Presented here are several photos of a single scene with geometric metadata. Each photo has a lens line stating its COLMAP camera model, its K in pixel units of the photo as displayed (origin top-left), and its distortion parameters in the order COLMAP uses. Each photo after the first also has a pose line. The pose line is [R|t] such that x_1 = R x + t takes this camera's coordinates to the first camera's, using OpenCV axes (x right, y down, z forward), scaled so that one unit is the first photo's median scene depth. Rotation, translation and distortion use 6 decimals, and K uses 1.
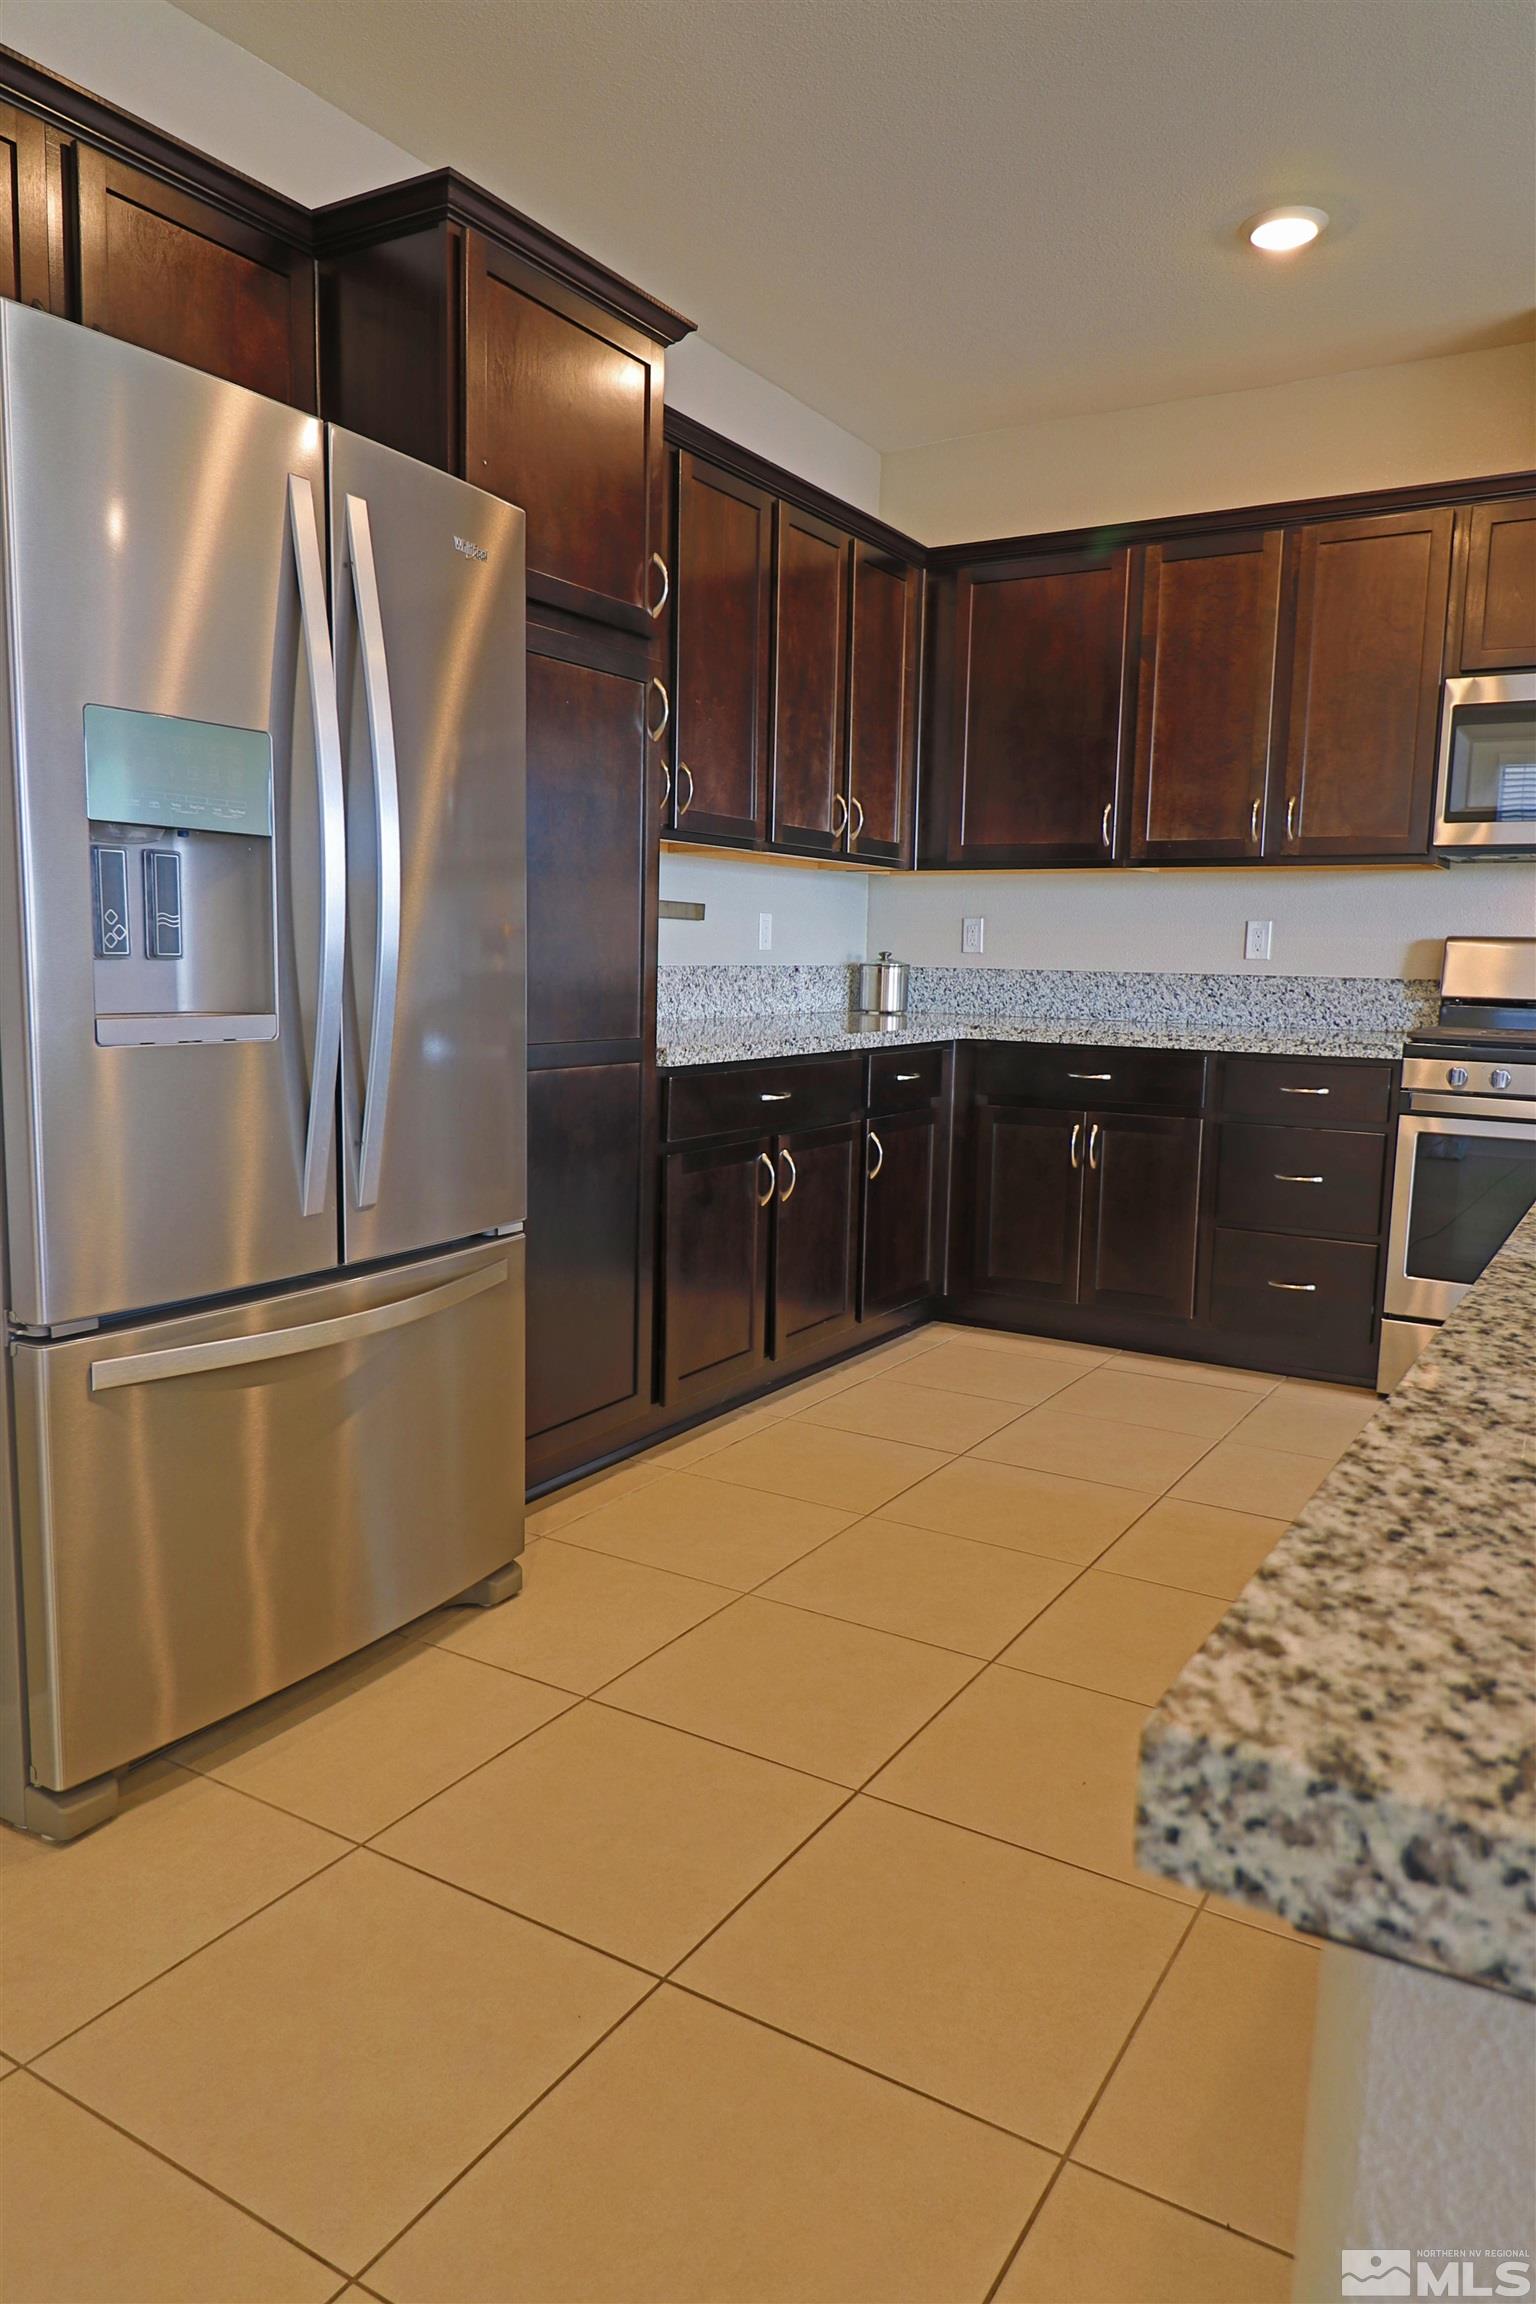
lens RADIAL K [[1538.0, 0, 754.5], [0, 1538.0, 1146.9], [0, 0, 1]] dist [0.017634, -0.000046]
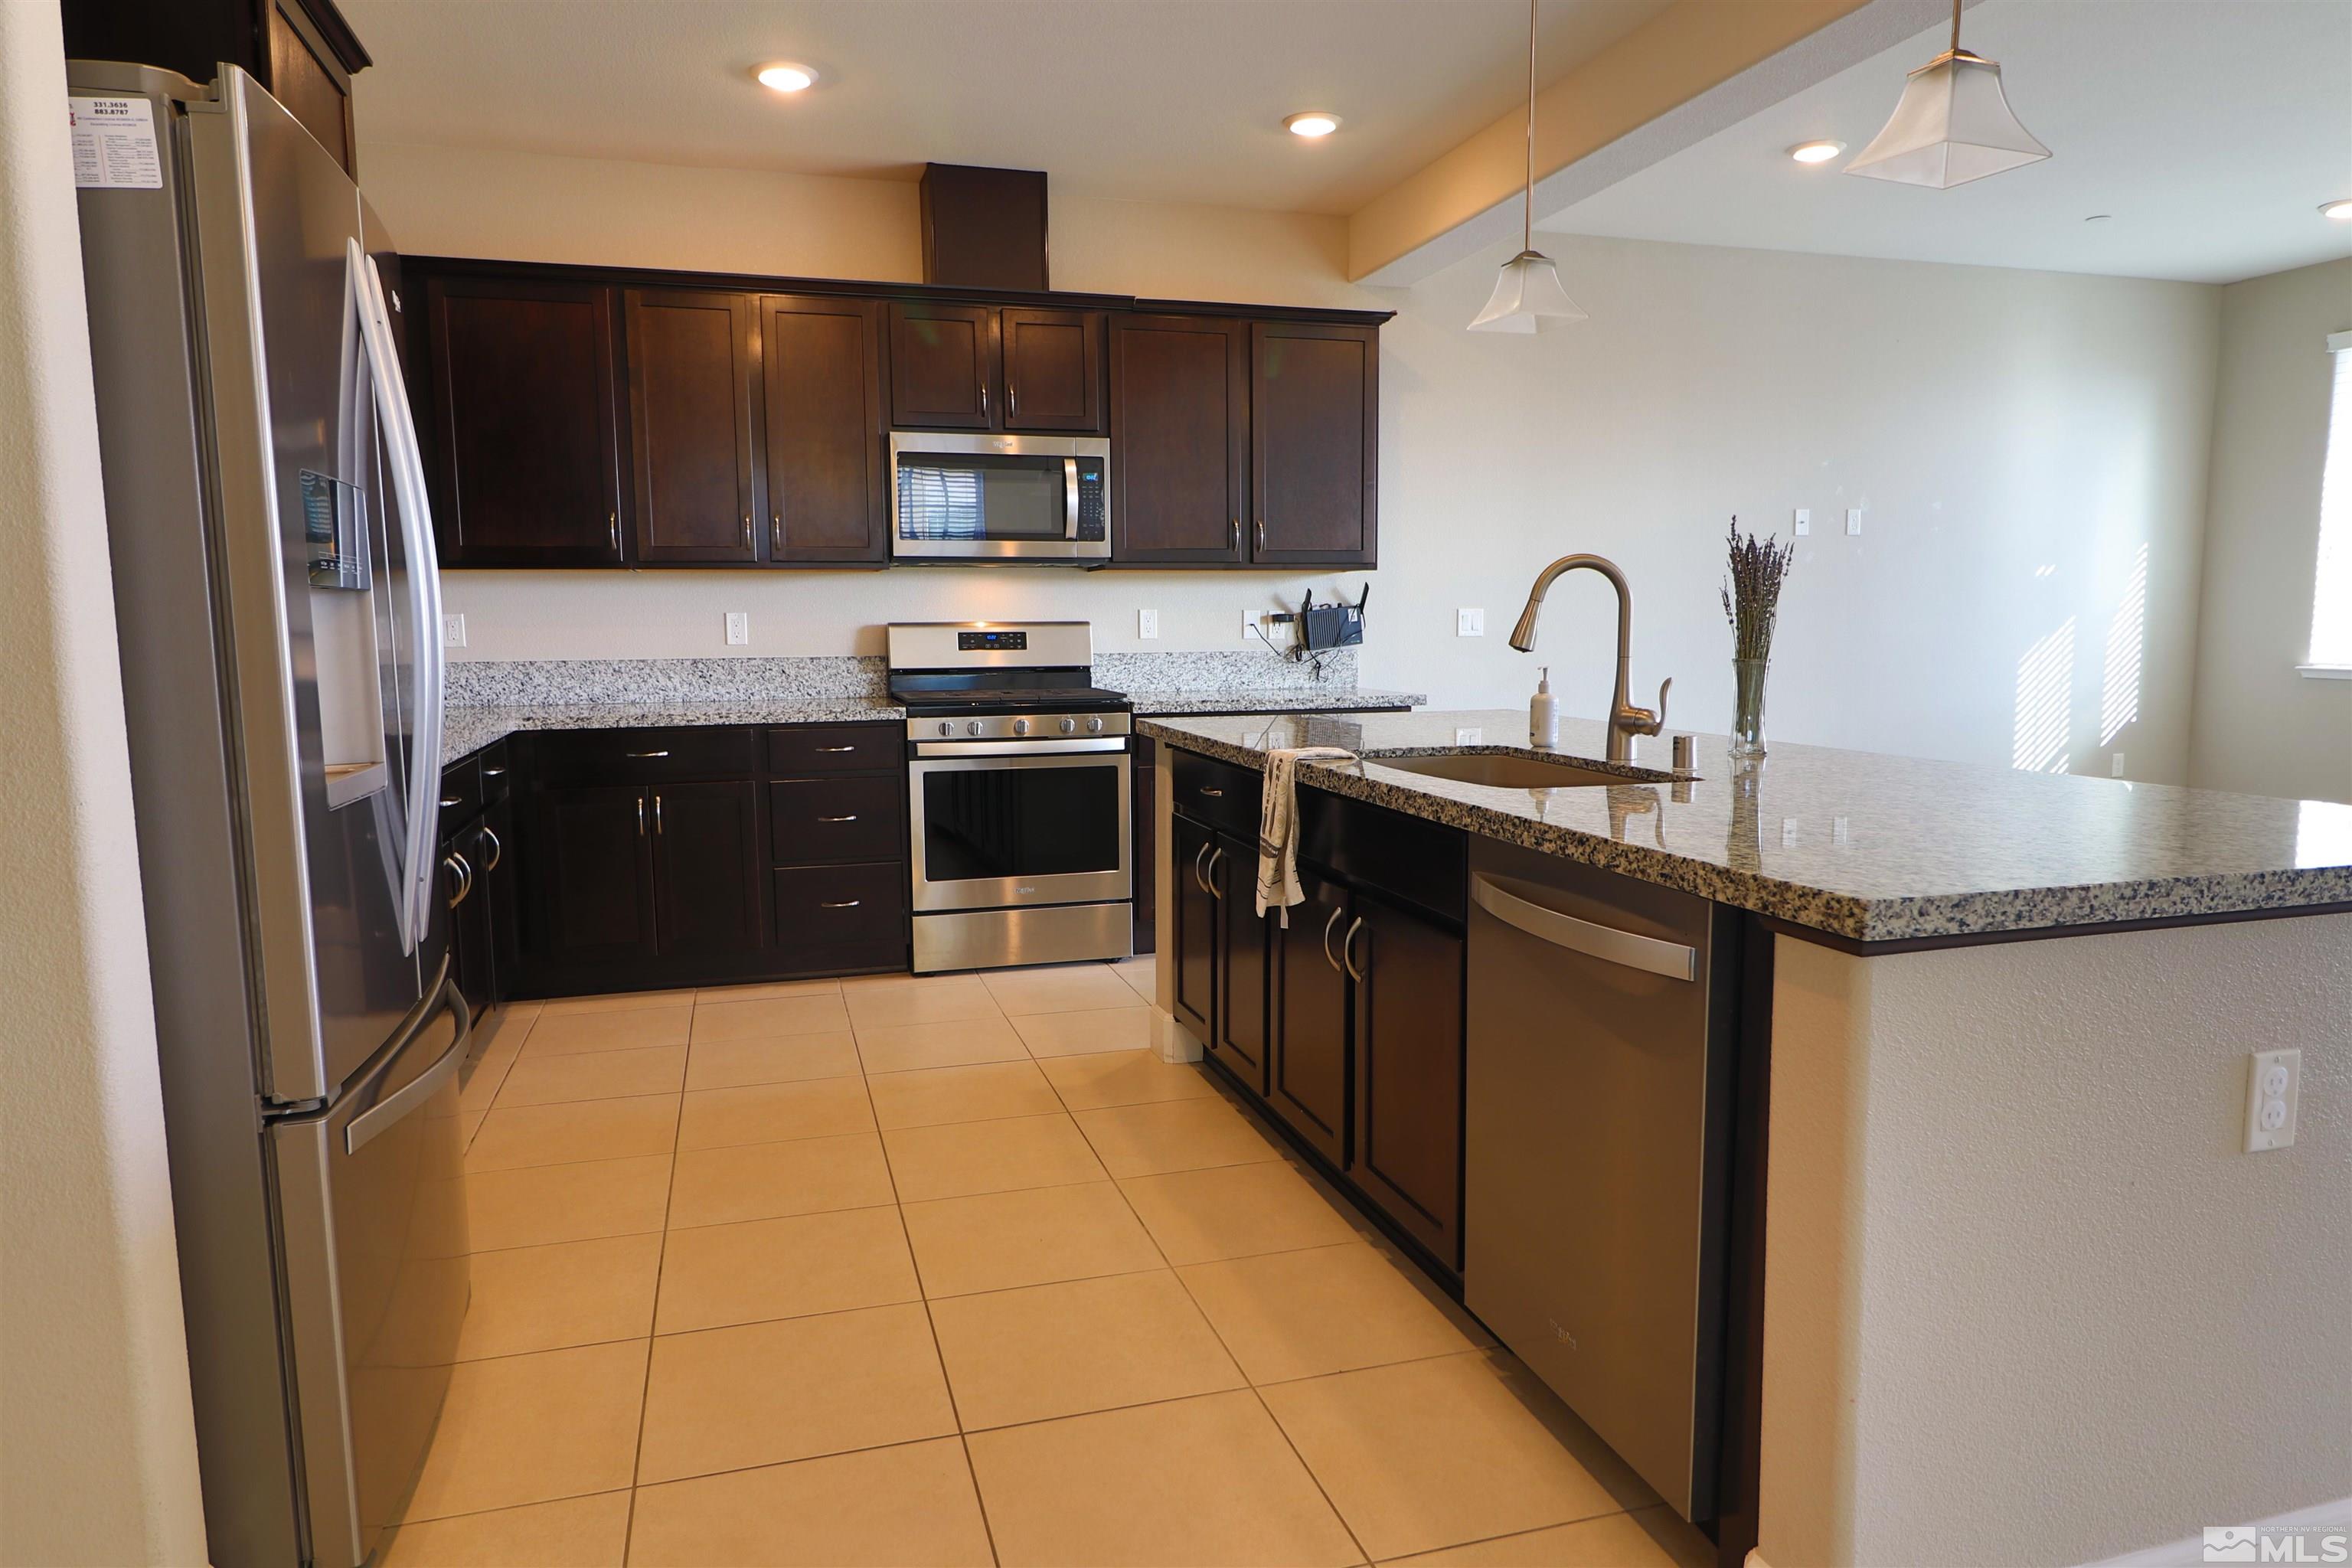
lens RADIAL K [[1475.9, 0, 1185.7], [0, 1475.9, 784.3], [0, 0, 1]] dist [-0.001039, -0.000988]
pose [[0.666178, -0.109534, 0.737705, -0.313885], [0.116347, 0.992309, 0.042271, -0.023361], [-0.736662, 0.057670, 0.673798, -0.020534]]
